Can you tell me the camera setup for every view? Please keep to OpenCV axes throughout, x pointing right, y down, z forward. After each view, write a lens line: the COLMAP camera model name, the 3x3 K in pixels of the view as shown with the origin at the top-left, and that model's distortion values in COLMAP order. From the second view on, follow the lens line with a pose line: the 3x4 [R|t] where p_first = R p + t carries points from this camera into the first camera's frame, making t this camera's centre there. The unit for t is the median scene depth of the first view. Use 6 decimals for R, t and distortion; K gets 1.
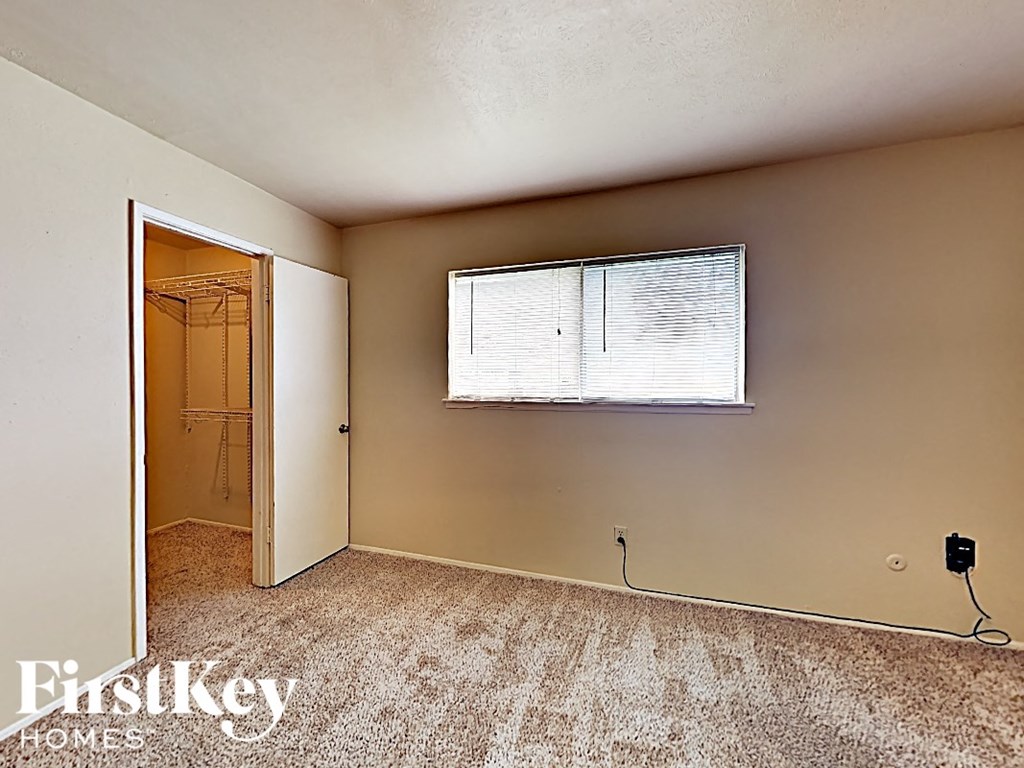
lens RADIAL K [[380.4, 0, 512.0], [0, 380.4, 384.0], [0, 0, 1]] dist [-0.014526, -0.000166]
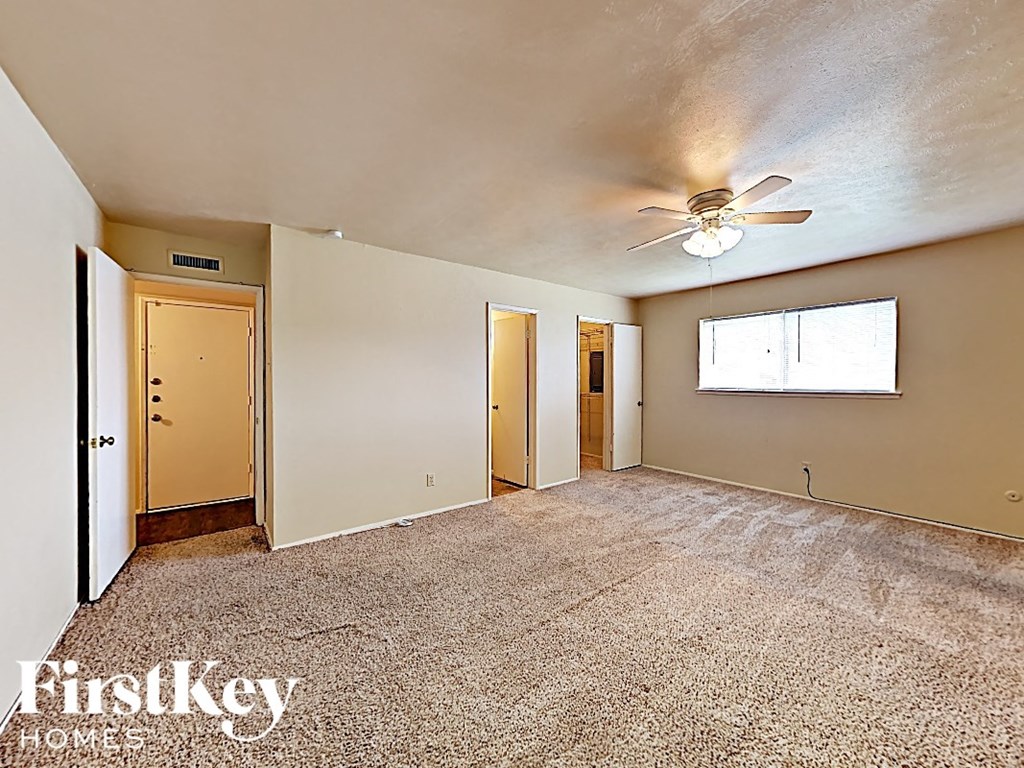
lens RADIAL K [[380.4, 0, 512.0], [0, 380.4, 384.0], [0, 0, 1]] dist [-0.014526, -0.000166]
pose [[0.821938, 0.005101, -0.569554, 0.158669], [-0.001477, 0.999976, 0.006823, 0.005452], [0.569574, -0.004767, 0.821926, -1.206657]]
